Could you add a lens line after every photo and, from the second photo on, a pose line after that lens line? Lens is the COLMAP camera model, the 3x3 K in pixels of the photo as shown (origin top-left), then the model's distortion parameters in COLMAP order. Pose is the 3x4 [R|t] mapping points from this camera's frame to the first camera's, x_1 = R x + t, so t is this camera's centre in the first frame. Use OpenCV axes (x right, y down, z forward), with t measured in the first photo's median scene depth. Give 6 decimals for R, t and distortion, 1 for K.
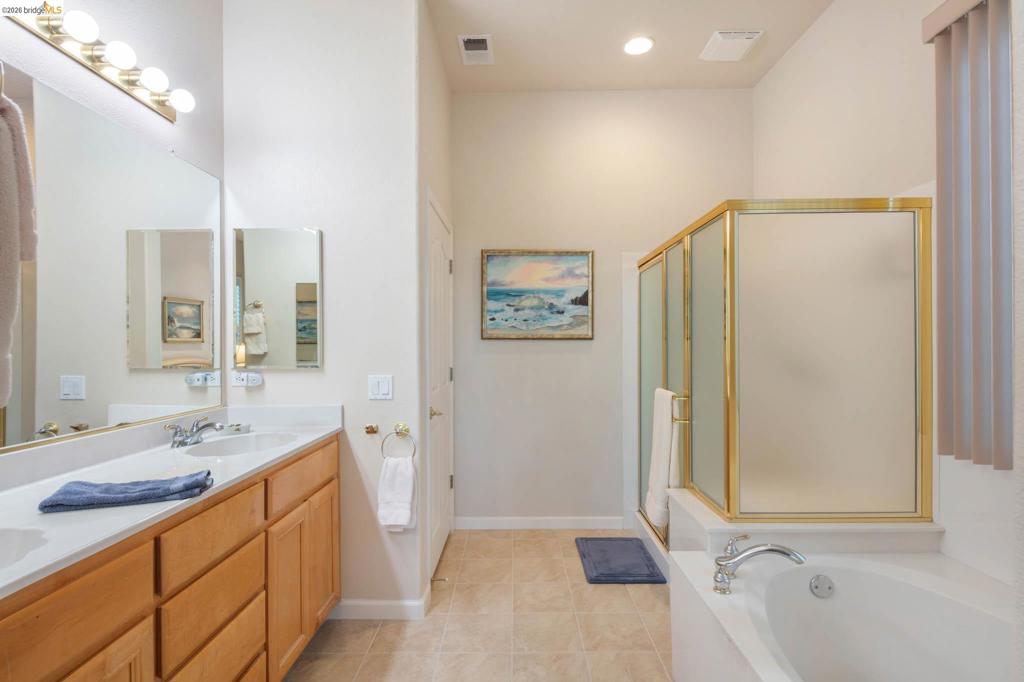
lens RADIAL K [[497.4, 0, 515.1], [0, 497.4, 351.0], [0, 0, 1]] dist [0.004167, -0.005069]
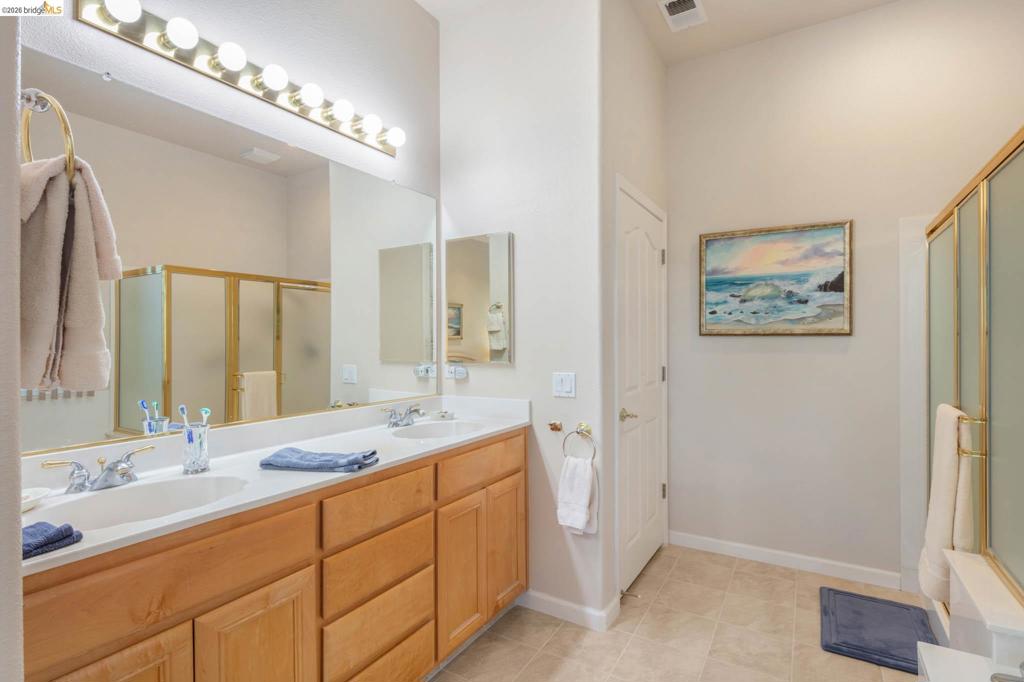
lens RADIAL K [[497.4, 0, 509.8], [0, 497.4, 345.5], [0, 0, 1]] dist [0.004167, -0.005069]
pose [[0.858739, 0.005386, -0.512385, 0.136372], [-0.007288, 0.999972, -0.001702, -0.002606], [0.512361, 0.005196, 0.858754, 0.090262]]
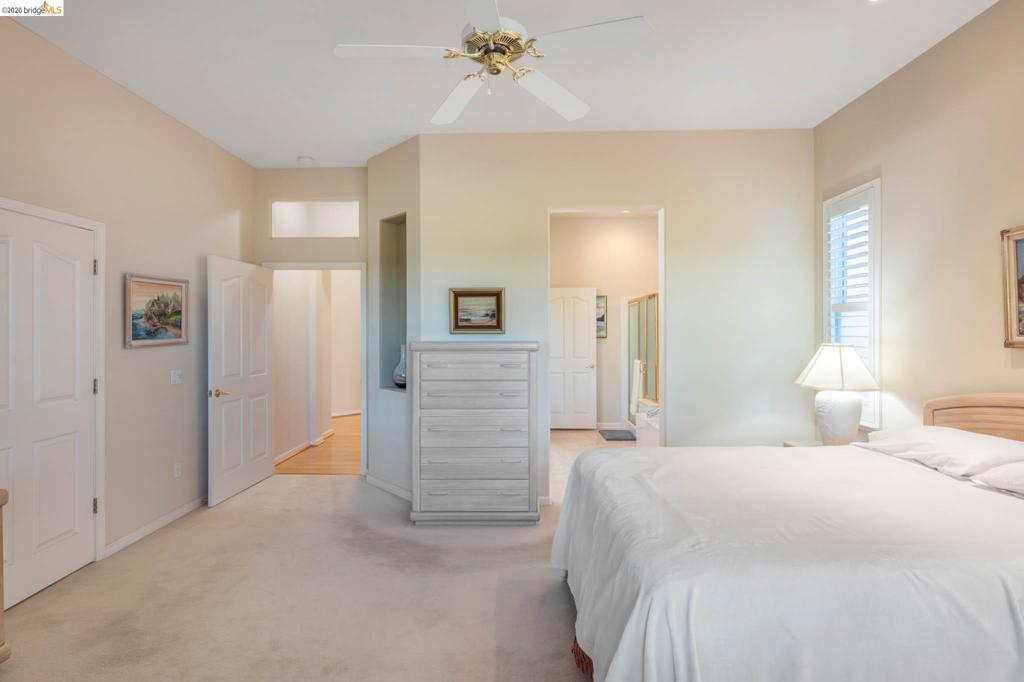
lens RADIAL K [[497.4, 0, 516.8], [0, 497.4, 341.1], [0, 0, 1]] dist [0.004167, -0.005069]
pose [[0.999824, 0.006833, 0.017451, -0.363464], [-0.007066, 0.999887, 0.013279, -0.047904], [-0.017358, -0.013400, 0.999760, -1.534717]]
